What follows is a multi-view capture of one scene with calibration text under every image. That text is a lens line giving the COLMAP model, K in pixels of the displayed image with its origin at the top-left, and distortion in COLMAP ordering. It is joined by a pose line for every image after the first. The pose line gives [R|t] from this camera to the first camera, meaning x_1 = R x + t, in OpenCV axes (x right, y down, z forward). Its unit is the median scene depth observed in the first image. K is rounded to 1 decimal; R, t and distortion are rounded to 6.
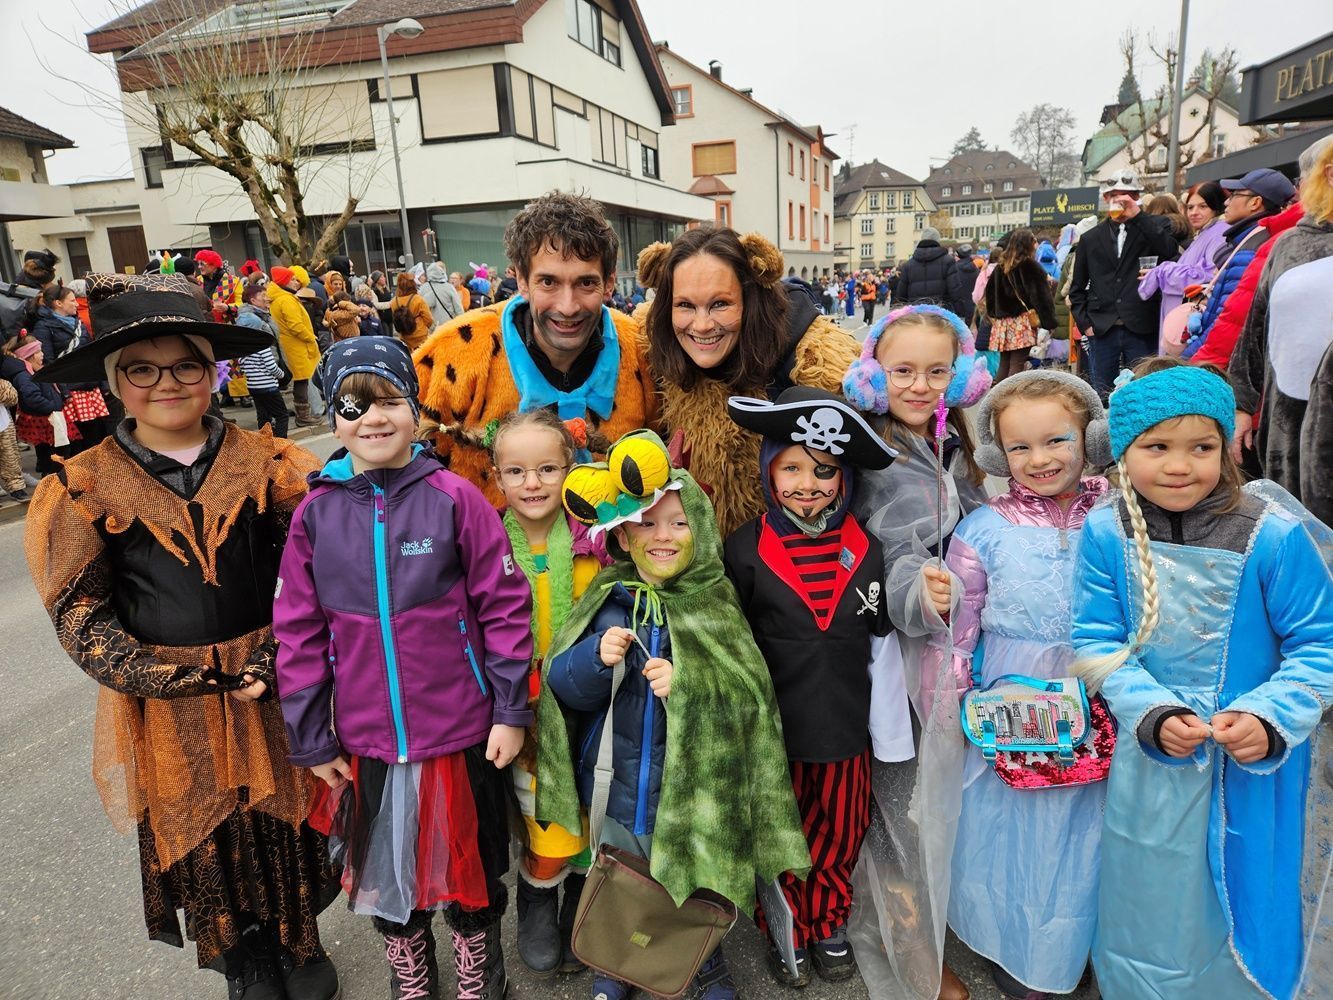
lens RADIAL K [[901.1, 0, 666.5], [0, 901.1, 500.0], [0, 0, 1]] dist [0.081227, -0.076135]
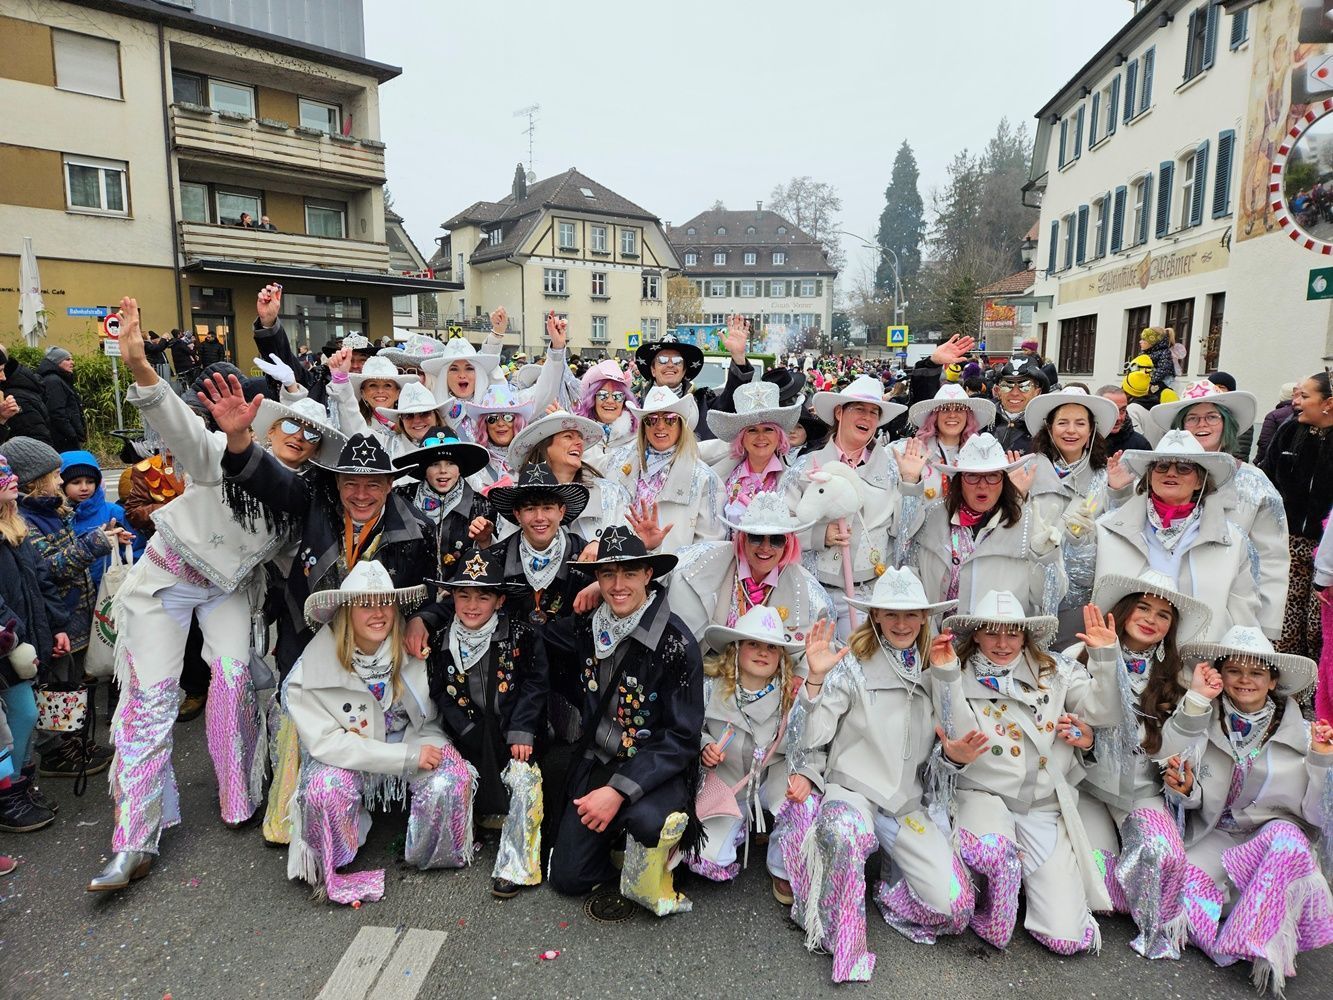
lens RADIAL K [[901.1, 0, 666.5], [0, 901.1, 500.0], [0, 0, 1]] dist [0.081227, -0.076135]
pose [[0.961214, 0.021021, 0.275001, 0.139969], [0.007790, 0.994624, -0.103257, -0.119719], [-0.275693, 0.101394, 0.955883, 0.490592]]
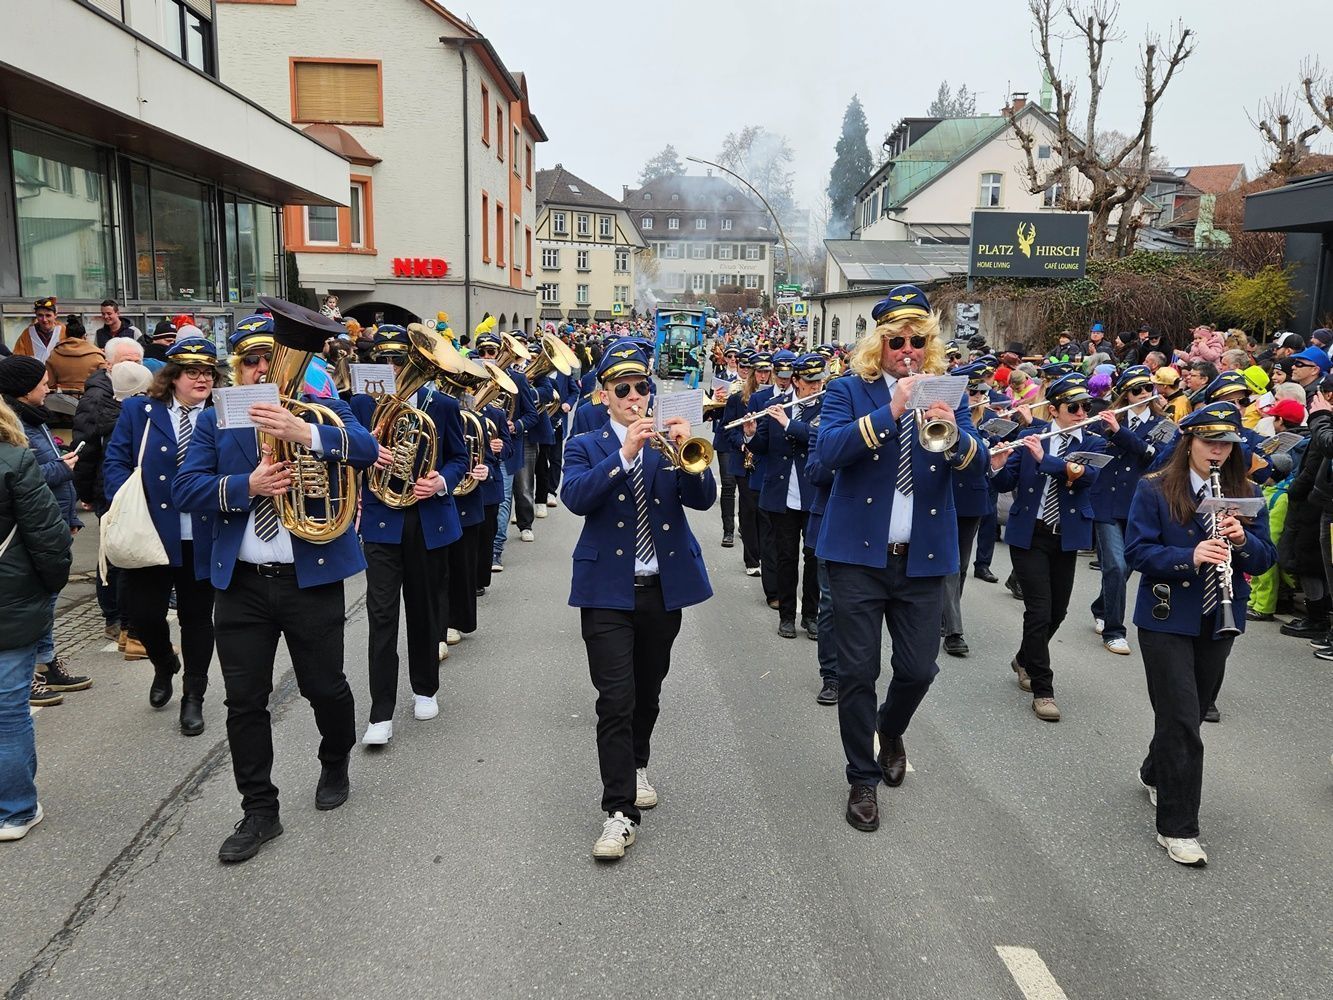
lens RADIAL K [[1214.4, 0, 664.7], [0, 1214.4, 516.9], [0, 0, 1]] dist [0.068482, 0.005365]
pose [[0.942864, 0.014926, 0.332843, 0.000016], [0.012317, 0.996752, -0.079590, -0.033445], [-0.332950, 0.079143, 0.939617, 0.126583]]
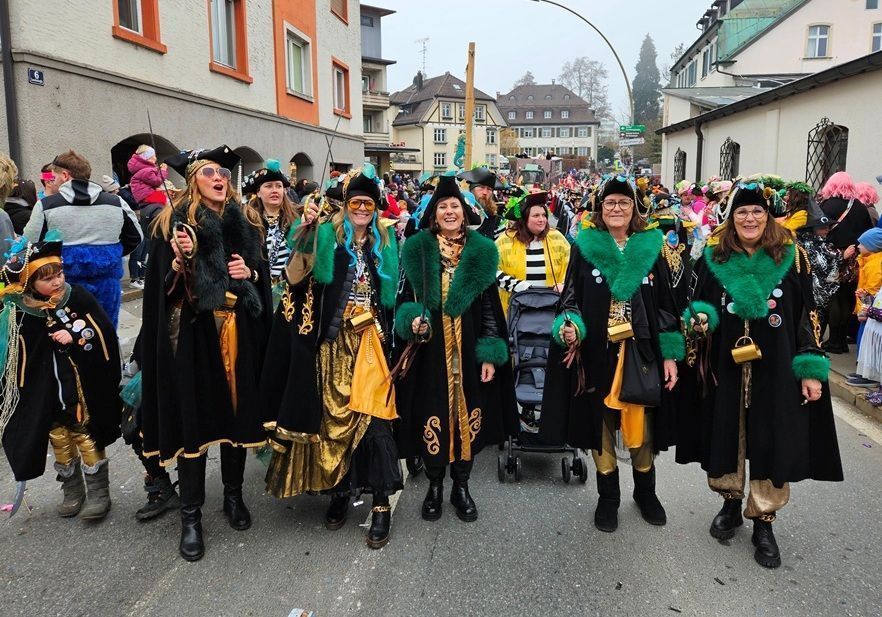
lens RADIAL K [[663.7, 0, 458.7], [0, 663.7, 281.3], [0, 0, 1]] dist [0.009503, -0.001153]
pose [[0.973523, 0.016180, 0.228015, 0.080250], [0.005561, 0.995520, -0.094384, -0.078129], [-0.228520, 0.093153, 0.969072, 0.319945]]
